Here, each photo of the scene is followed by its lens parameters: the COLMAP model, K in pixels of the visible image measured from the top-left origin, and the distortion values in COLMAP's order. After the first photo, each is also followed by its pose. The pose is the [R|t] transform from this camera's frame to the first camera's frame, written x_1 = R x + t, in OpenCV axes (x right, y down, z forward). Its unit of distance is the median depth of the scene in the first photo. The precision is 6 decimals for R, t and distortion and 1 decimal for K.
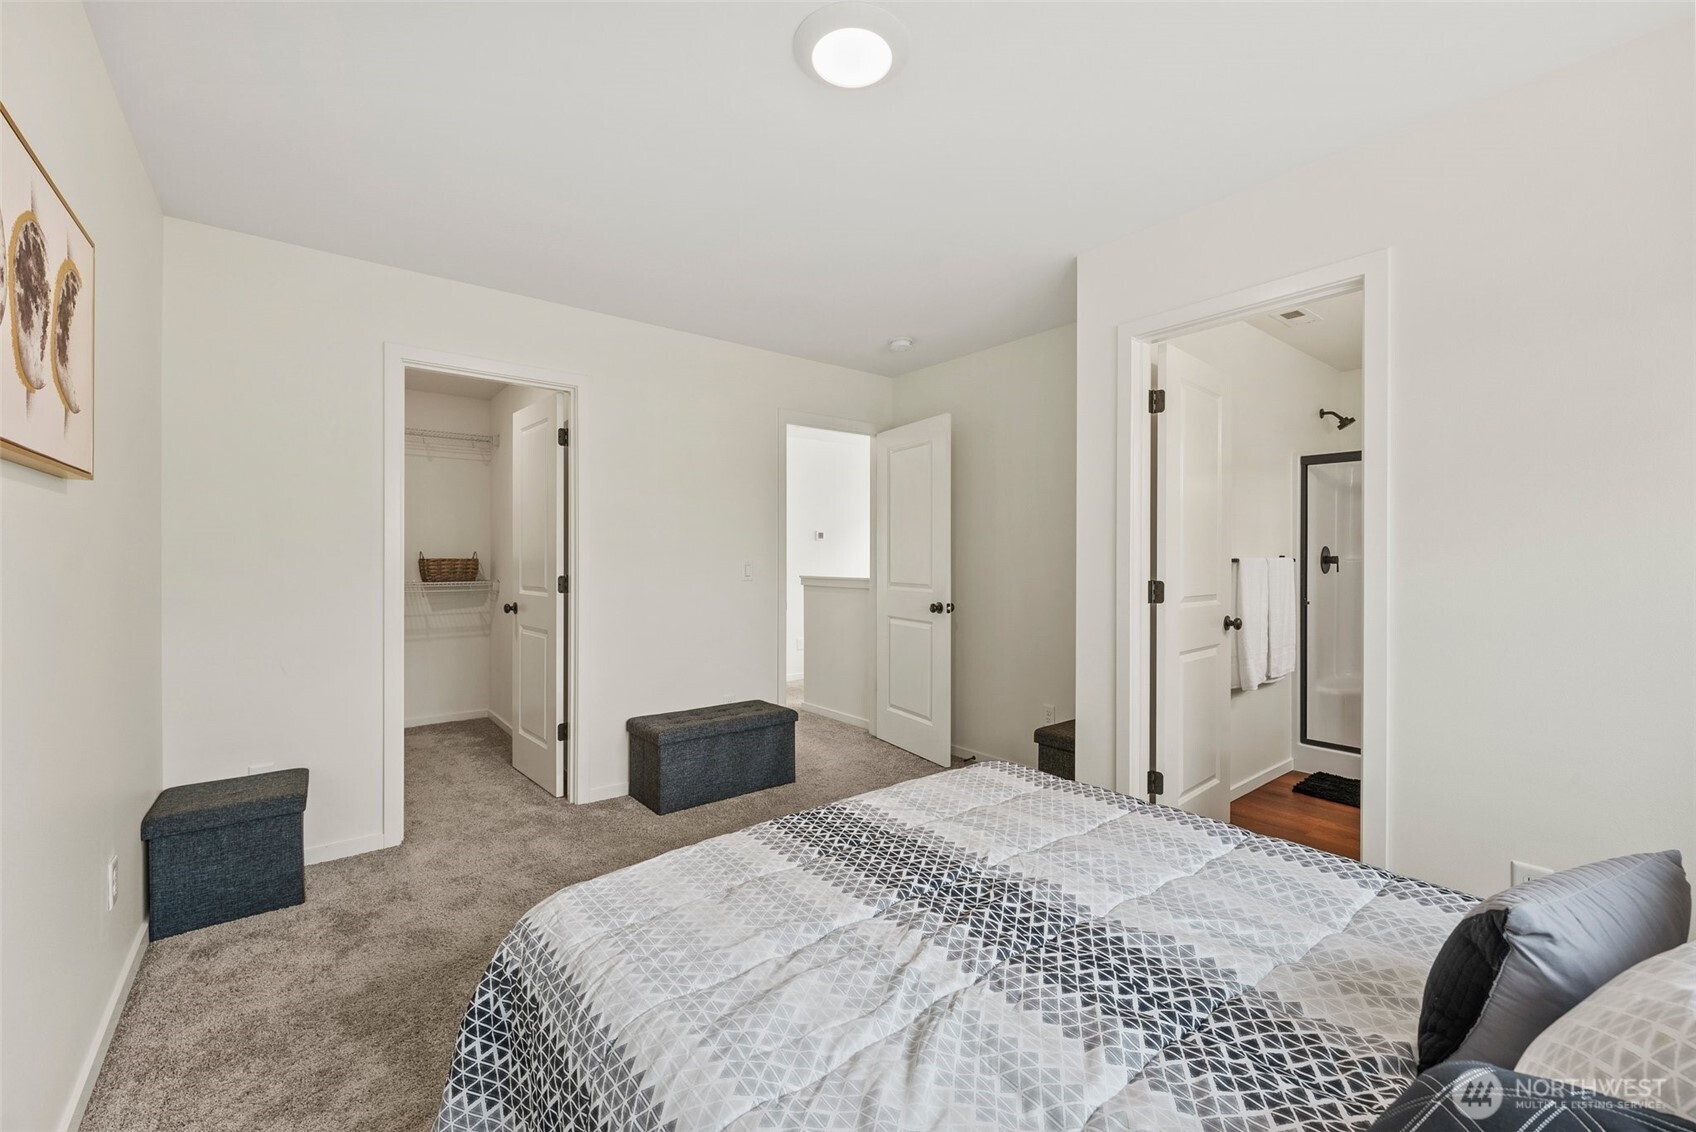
lens RADIAL K [[683.7, 0, 850.0], [0, 683.7, 564.3], [0, 0, 1]] dist [0.001778, -0.000055]
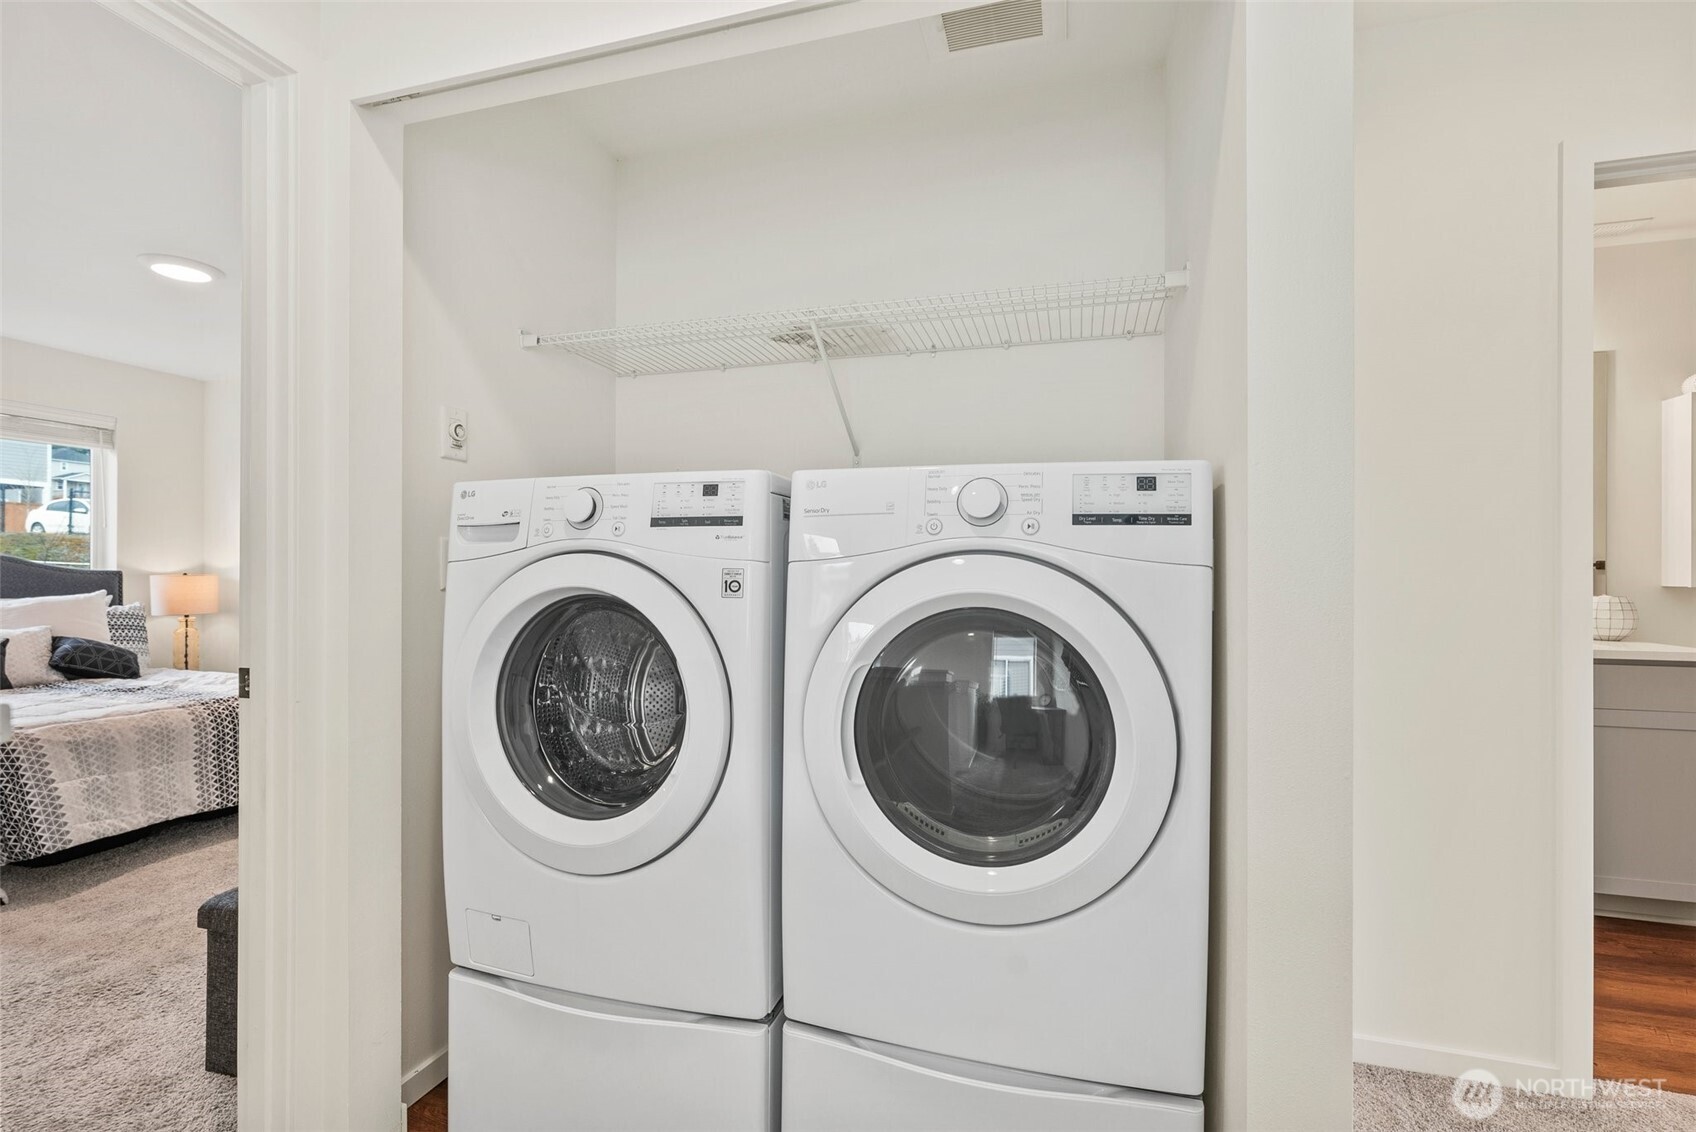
lens RADIAL K [[760.0, 0, 855.3], [0, 760.0, 568.4], [0, 0, 1]] dist [-0.000305, -0.000038]
pose [[-0.827893, 0.002148, -0.560883, -0.286862], [-0.000087, 0.999992, 0.003957, 0.013892], [0.560887, 0.003324, -0.827886, 3.078671]]
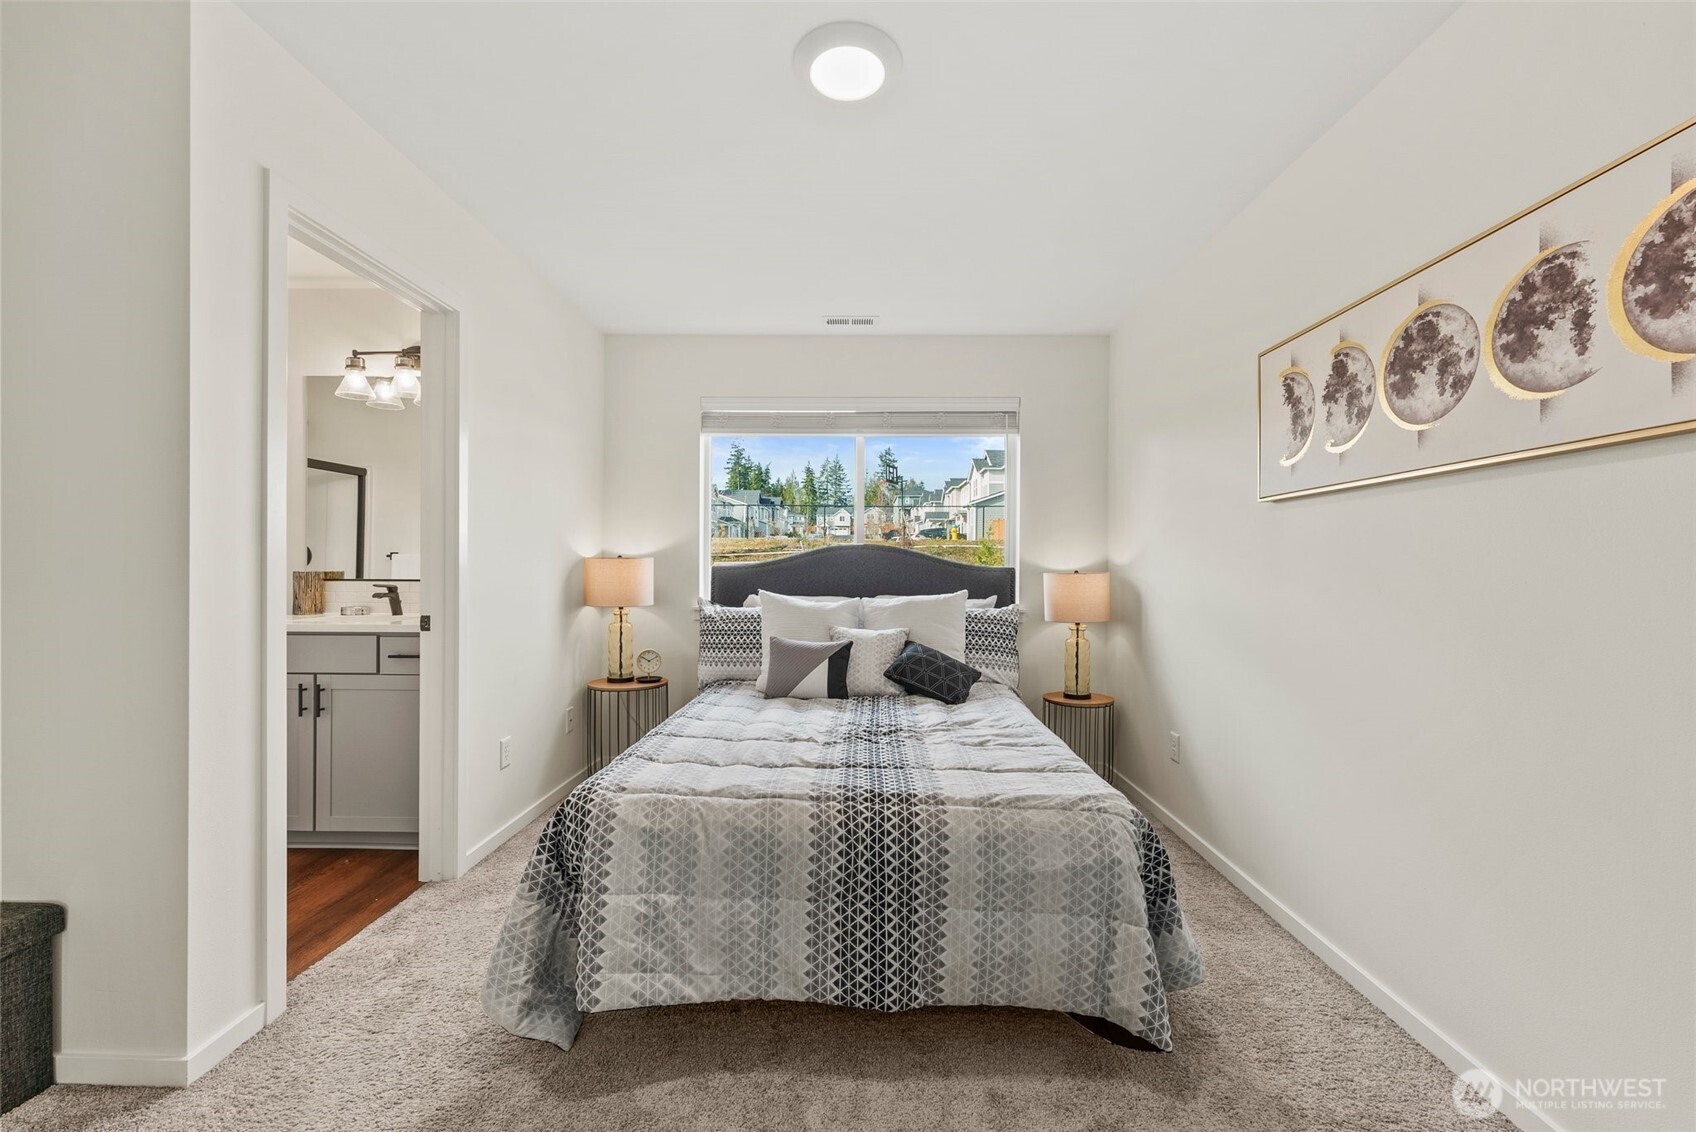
lens RADIAL K [[683.7, 0, 850.0], [0, 683.7, 564.3], [0, 0, 1]] dist [0.001778, -0.000055]
pose [[-0.761159, 0.001949, 0.648562, -0.597659], [0.002542, 0.999997, -0.000022, 0.021011], [-0.648560, 0.001632, -0.761162, 1.557526]]
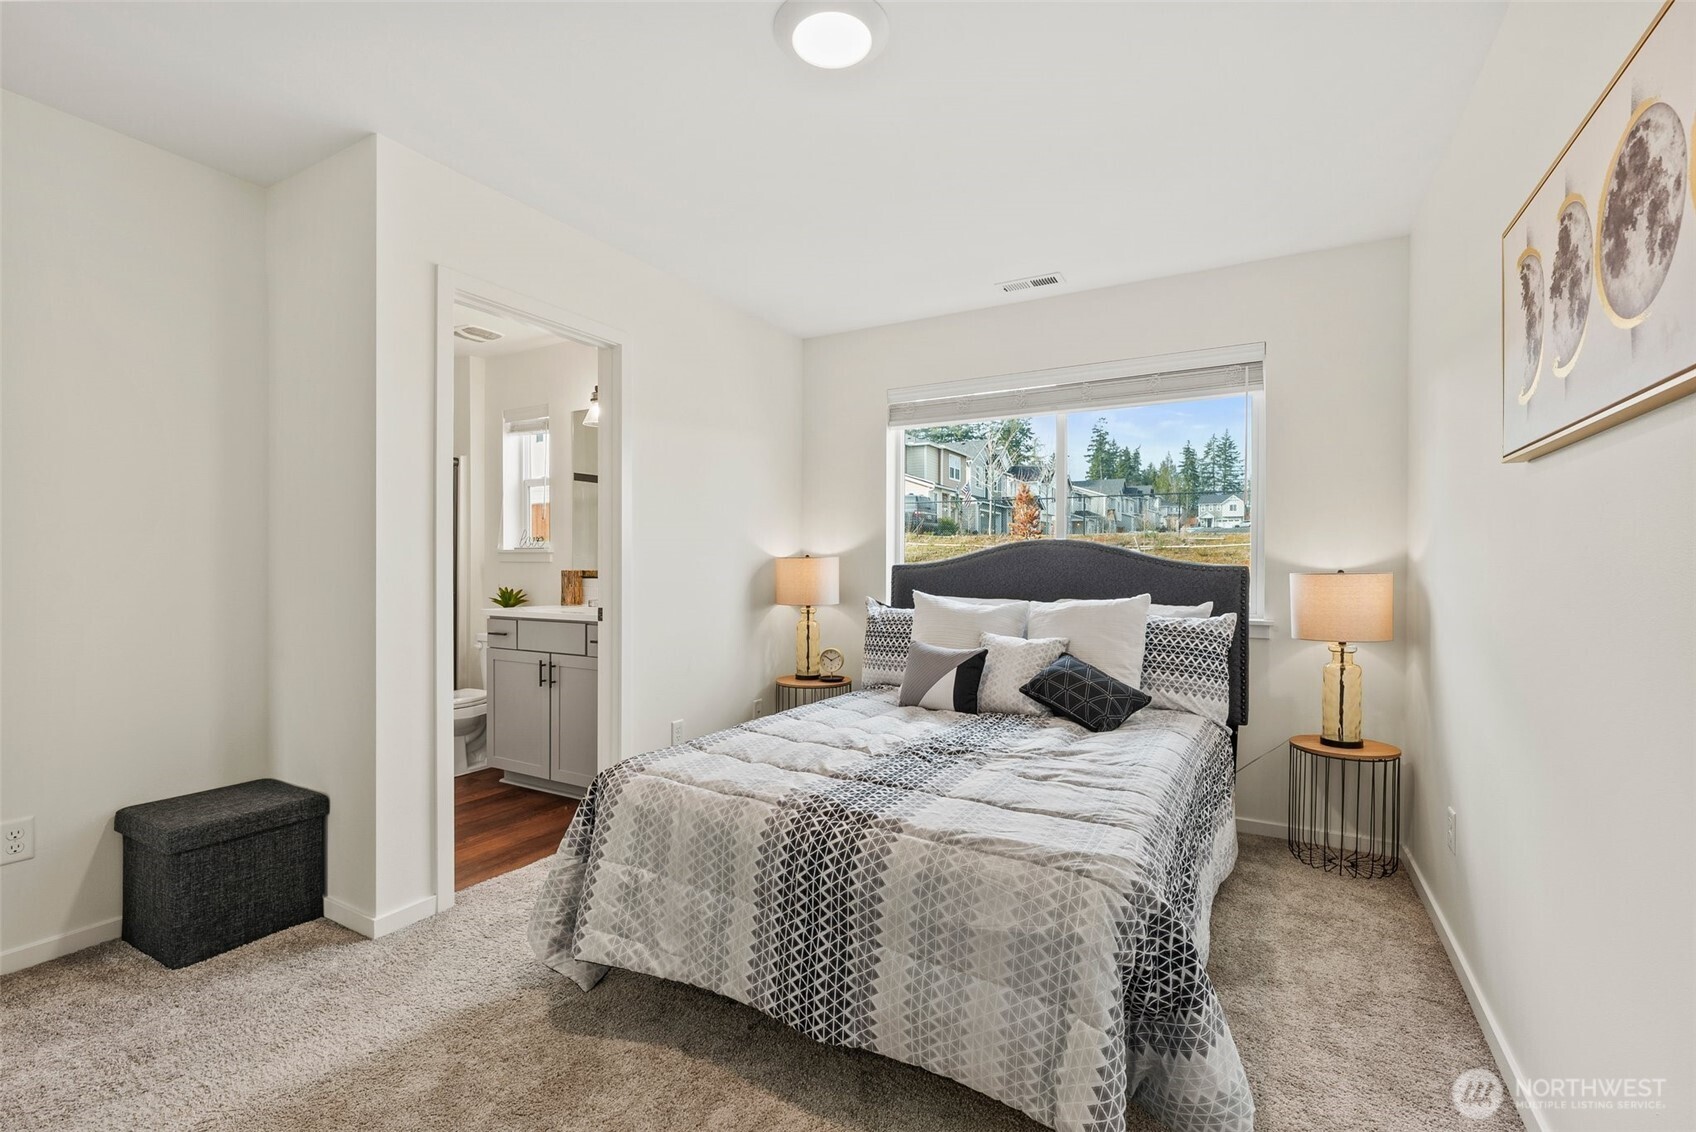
lens RADIAL K [[745.2, 0, 846.6], [0, 745.2, 564.9], [0, 0, 1]] dist [-0.002237, -0.000259]
pose [[-0.358775, 0.003493, 0.933418, -0.882467], [0.005812, 0.999982, -0.001509, 0.026419], [-0.933406, 0.004884, -0.358789, 1.180817]]
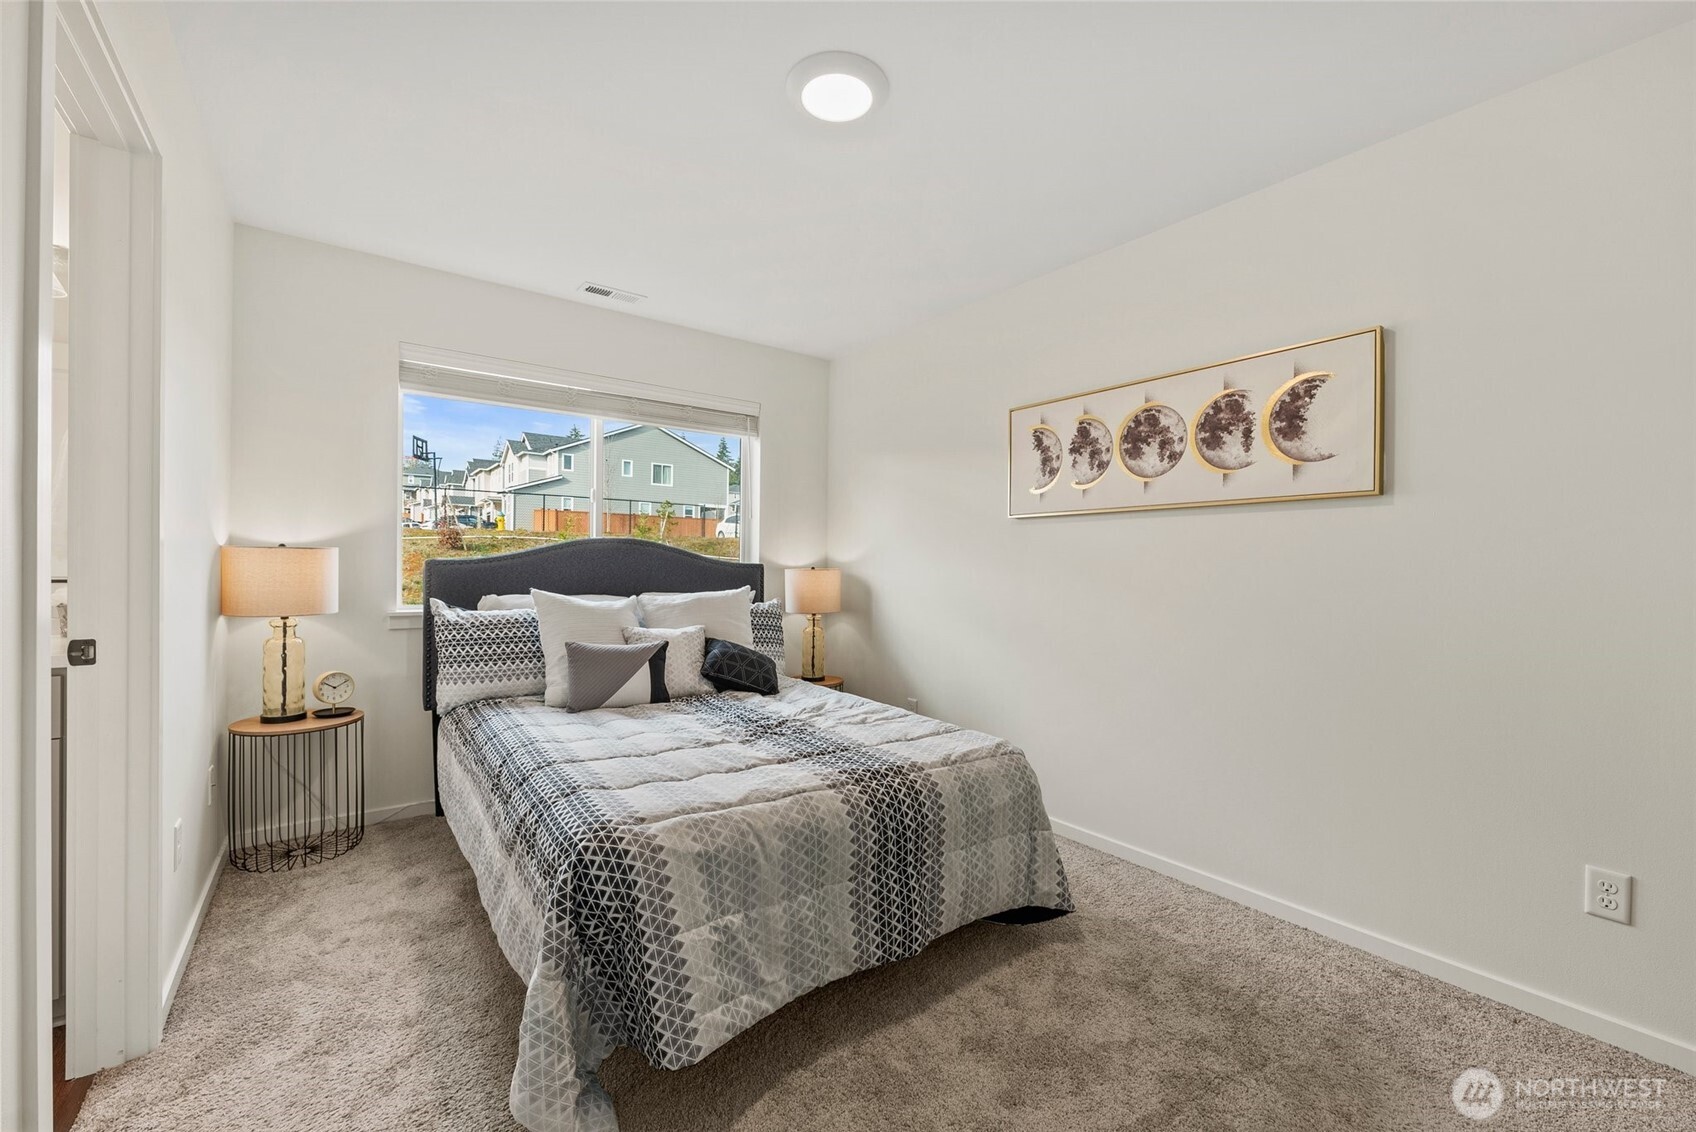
lens RADIAL K [[691.6, 0, 852.2], [0, 691.6, 564.0], [0, 0, 1]] dist [-0.004229, -0.000287]
pose [[-0.999125, -0.009153, 0.040808, -0.065023], [-0.008917, 0.999942, 0.005986, 0.016636], [-0.040860, 0.005617, -0.999149, 1.840647]]
